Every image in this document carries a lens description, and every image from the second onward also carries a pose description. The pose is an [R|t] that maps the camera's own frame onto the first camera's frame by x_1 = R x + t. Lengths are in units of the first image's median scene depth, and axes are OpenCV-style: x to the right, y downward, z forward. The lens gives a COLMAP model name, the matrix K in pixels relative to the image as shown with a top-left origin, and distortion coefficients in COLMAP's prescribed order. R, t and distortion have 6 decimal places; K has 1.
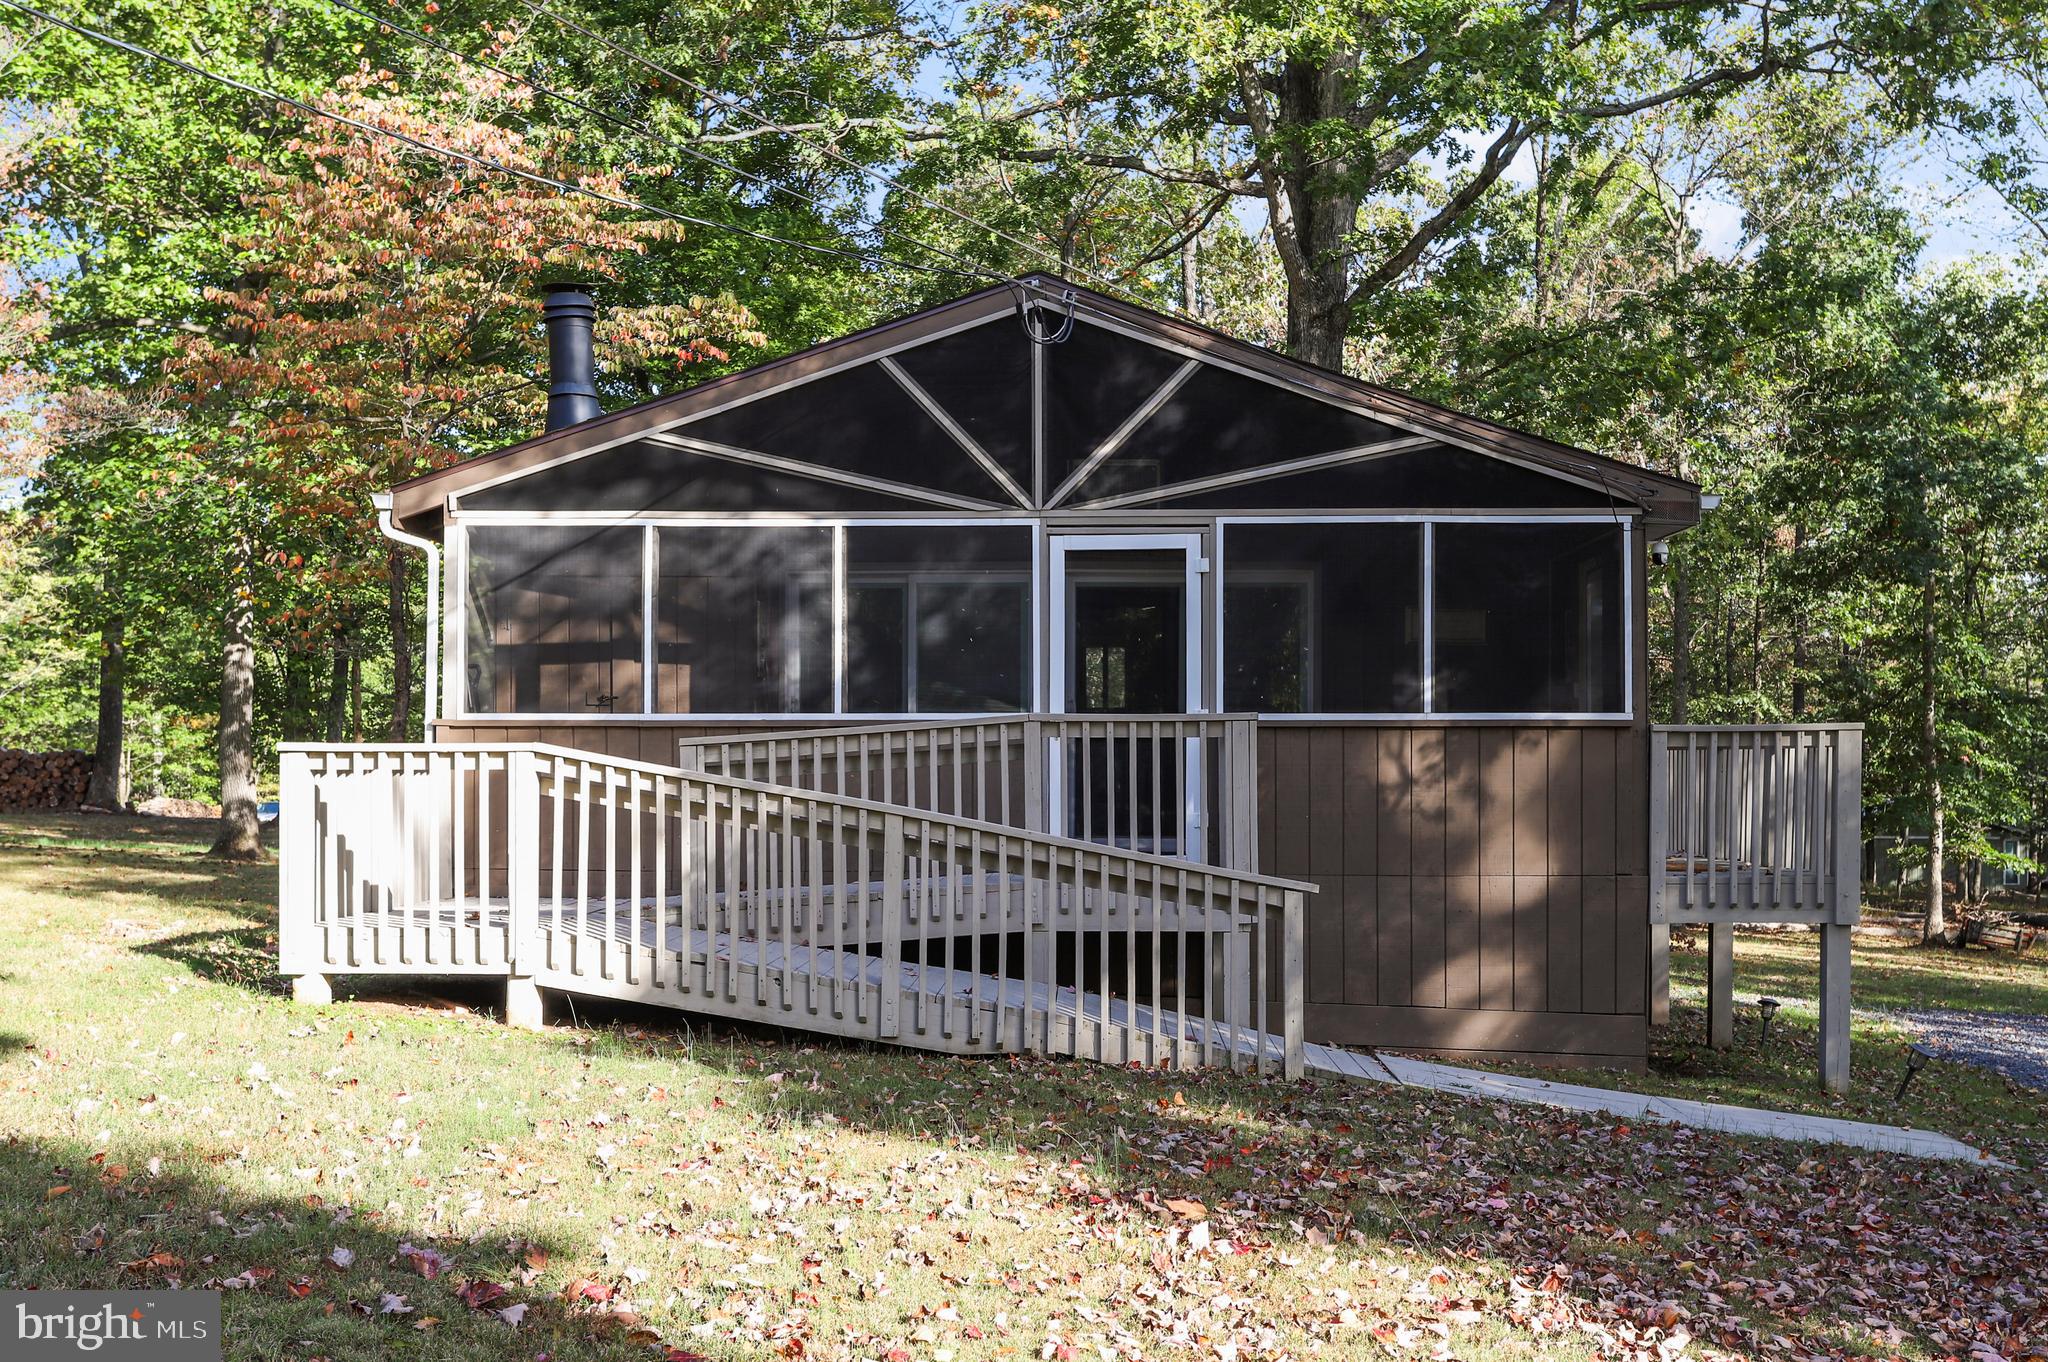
lens RADIAL K [[2230.0, 0, 1038.5], [0, 2230.0, 712.9], [0, 0, 1]] dist [-0.015281, 0.000000]
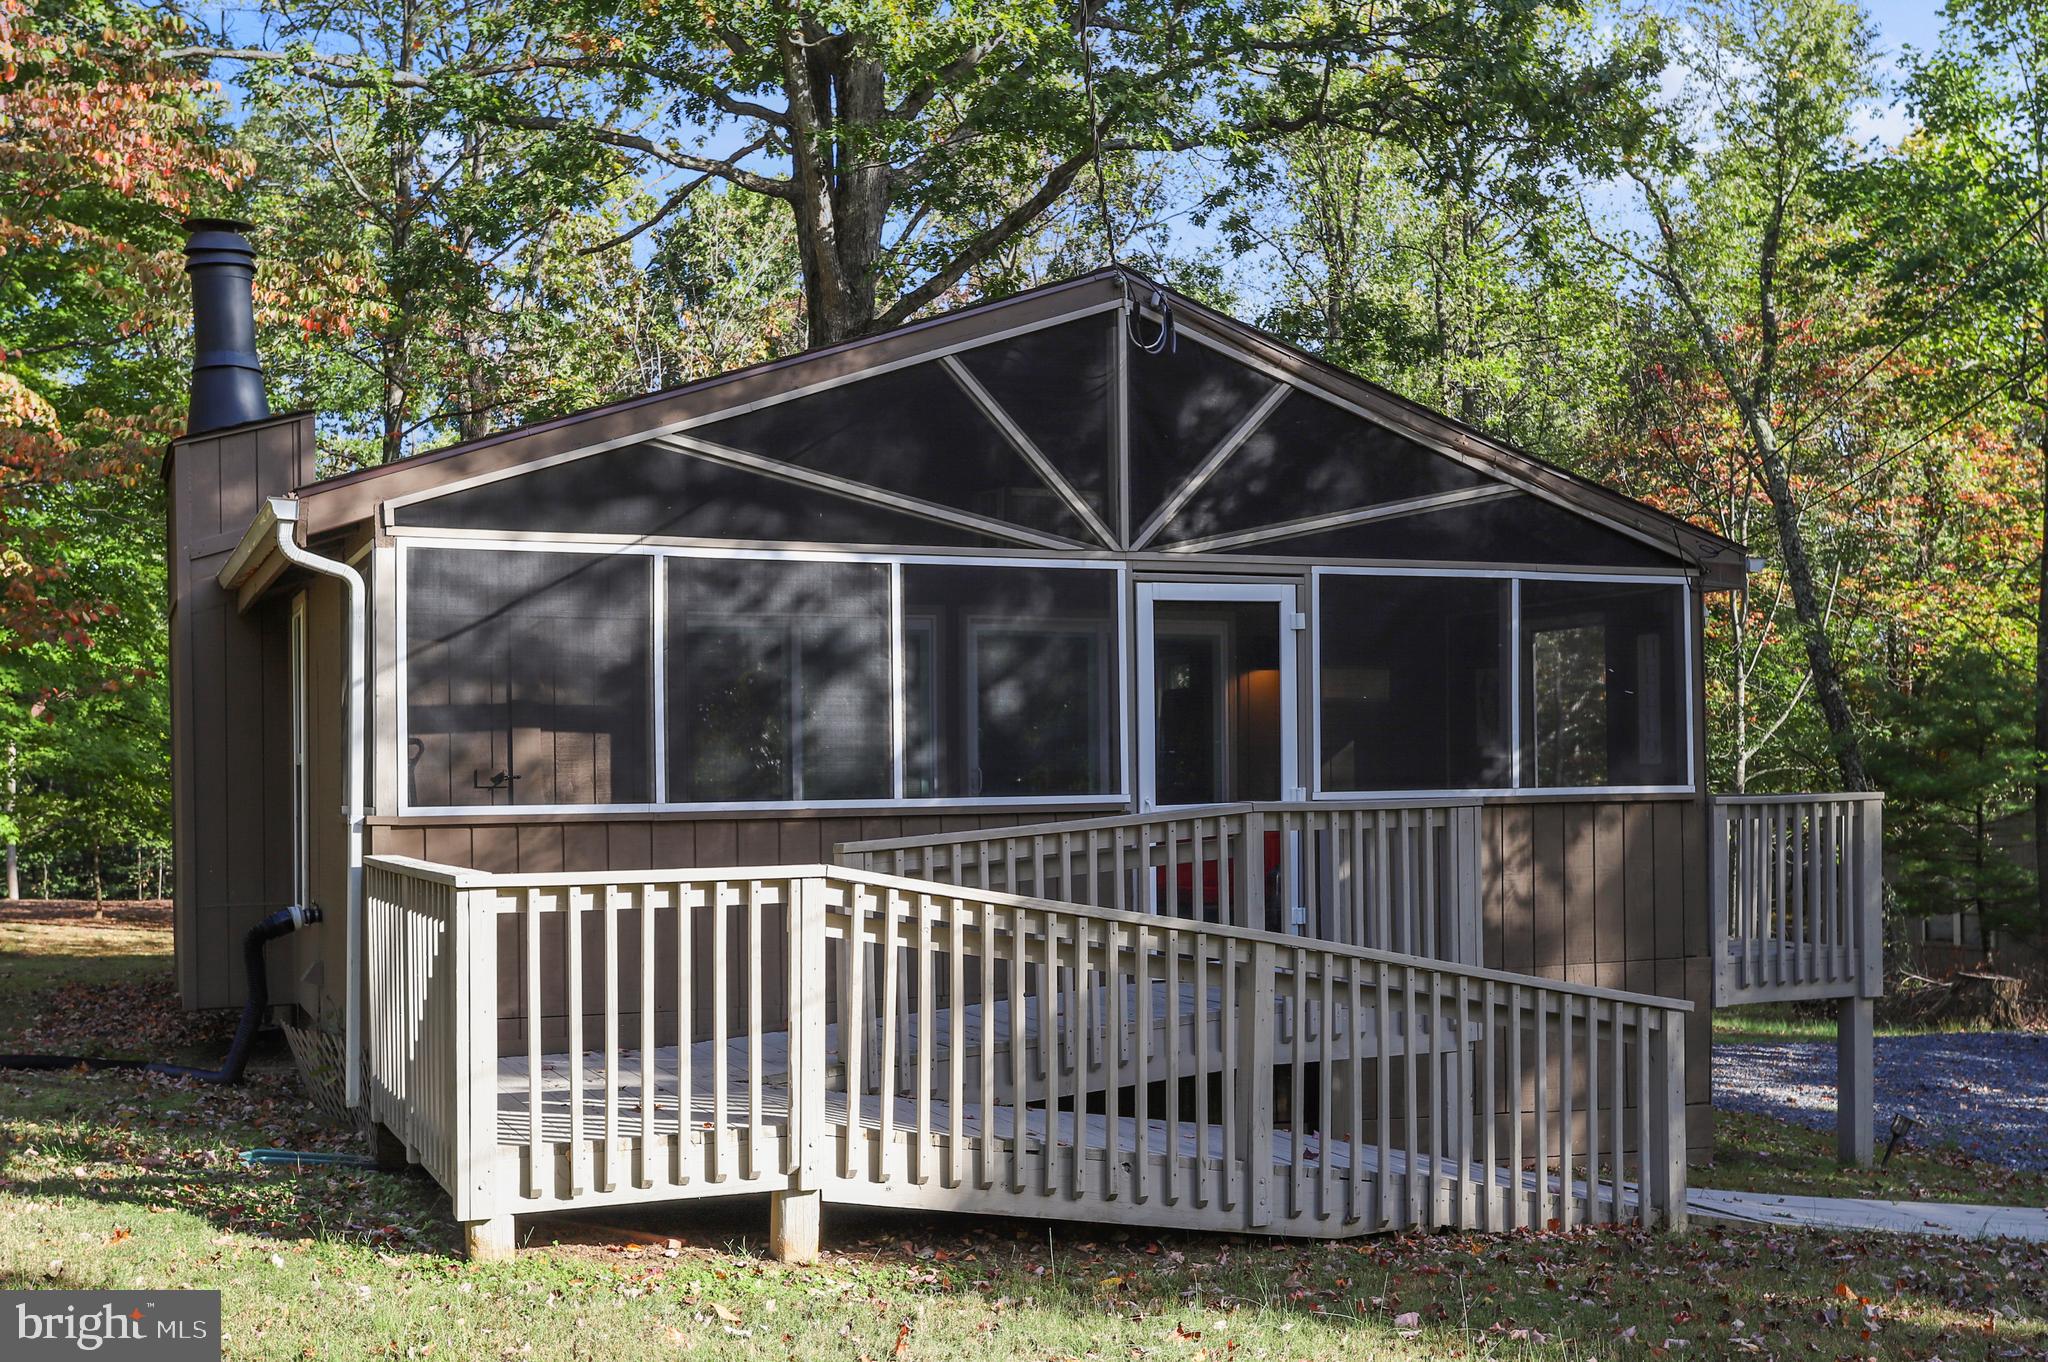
lens RADIAL K [[2230.0, 0, 1045.6], [0, 2230.0, 719.3], [0, 0, 1]] dist [-0.015281, 0.000000]
pose [[0.901982, -0.001413, 0.431771, -0.387500], [0.004340, 0.999974, -0.005794, -0.023706], [-0.431752, 0.007100, 0.901965, 0.263805]]
